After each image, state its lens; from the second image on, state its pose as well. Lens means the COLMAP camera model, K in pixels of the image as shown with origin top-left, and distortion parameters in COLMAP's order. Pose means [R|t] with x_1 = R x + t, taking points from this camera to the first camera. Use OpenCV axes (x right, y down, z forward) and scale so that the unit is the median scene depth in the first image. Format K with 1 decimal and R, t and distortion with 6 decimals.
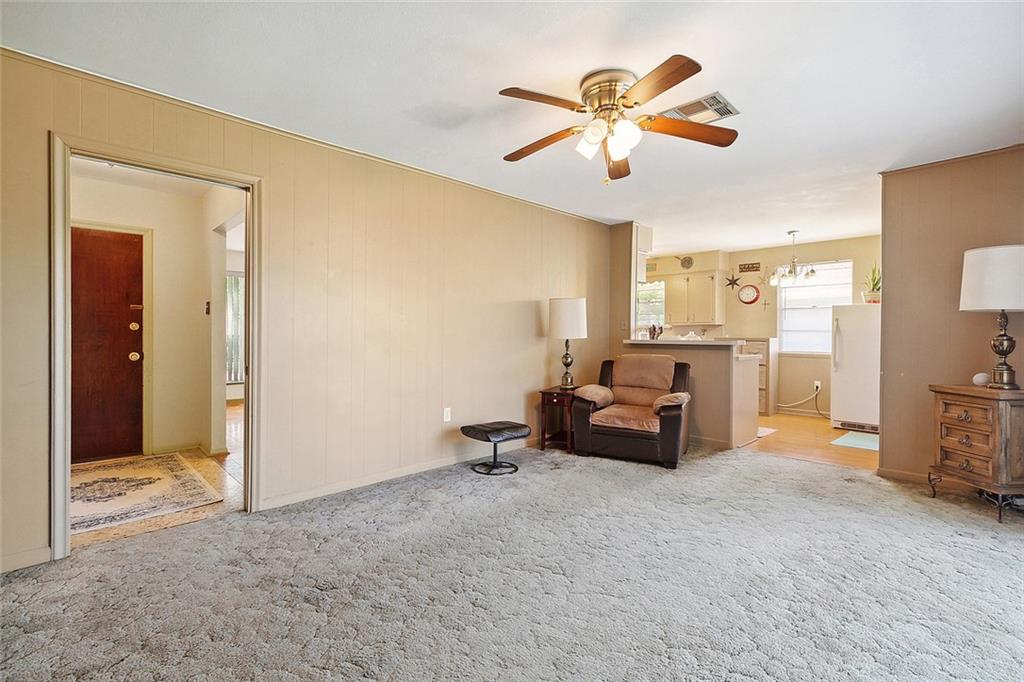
lens RADIAL K [[468.6, 0, 510.1], [0, 468.6, 341.1], [0, 0, 1]] dist [-0.002276, -0.000436]
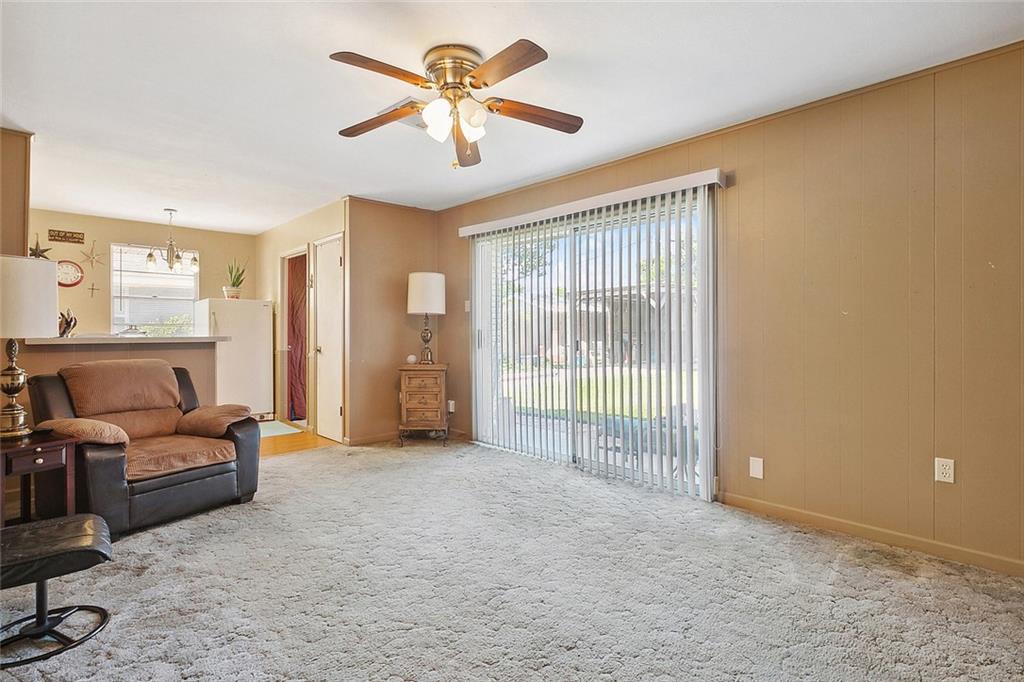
lens RADIAL K [[511.6, 0, 512.7], [0, 511.6, 331.7], [0, 0, 1]] dist [-0.001270, -0.000893]
pose [[-0.001036, -0.004498, 0.999989, -0.524080], [0.013605, 0.999897, 0.004511, -0.007322], [-0.999907, 0.013610, -0.000975, 0.577956]]
